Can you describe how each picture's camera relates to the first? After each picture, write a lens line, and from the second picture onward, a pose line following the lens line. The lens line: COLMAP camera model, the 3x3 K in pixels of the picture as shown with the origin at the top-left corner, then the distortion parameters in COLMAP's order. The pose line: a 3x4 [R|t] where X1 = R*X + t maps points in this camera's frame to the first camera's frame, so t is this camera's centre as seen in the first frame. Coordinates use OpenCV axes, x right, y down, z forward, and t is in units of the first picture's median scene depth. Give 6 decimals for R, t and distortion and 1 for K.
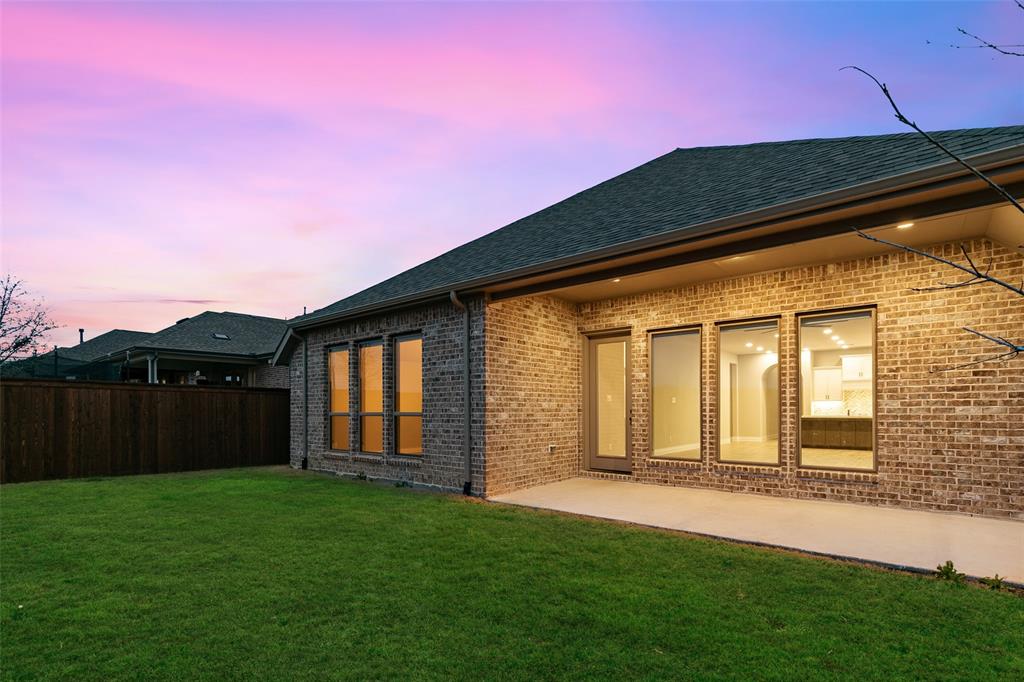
lens RADIAL K [[463.5, 0, 517.9], [0, 463.5, 331.9], [0, 0, 1]] dist [0.002615, 0.000203]
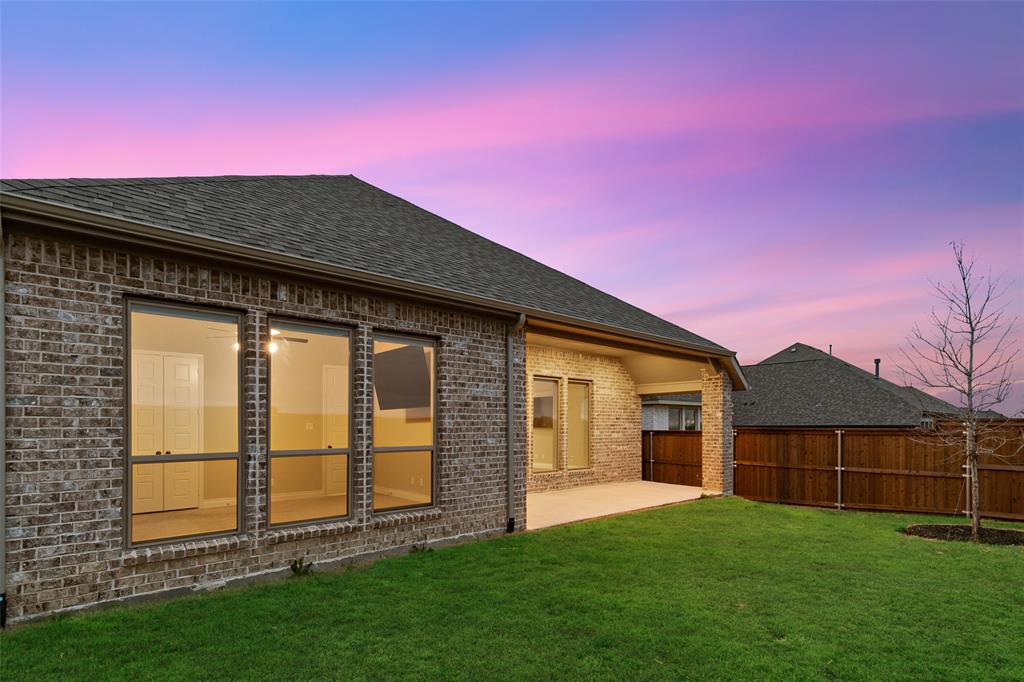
lens RADIAL K [[463.5, 0, 514.2], [0, 463.5, 347.8], [0, 0, 1]] dist [0.002615, 0.000203]
pose [[0.196929, 0.168641, 0.965805, -0.999085], [-0.160371, 0.977368, -0.137960, 0.107406], [-0.967213, -0.127718, 0.219517, 0.774427]]
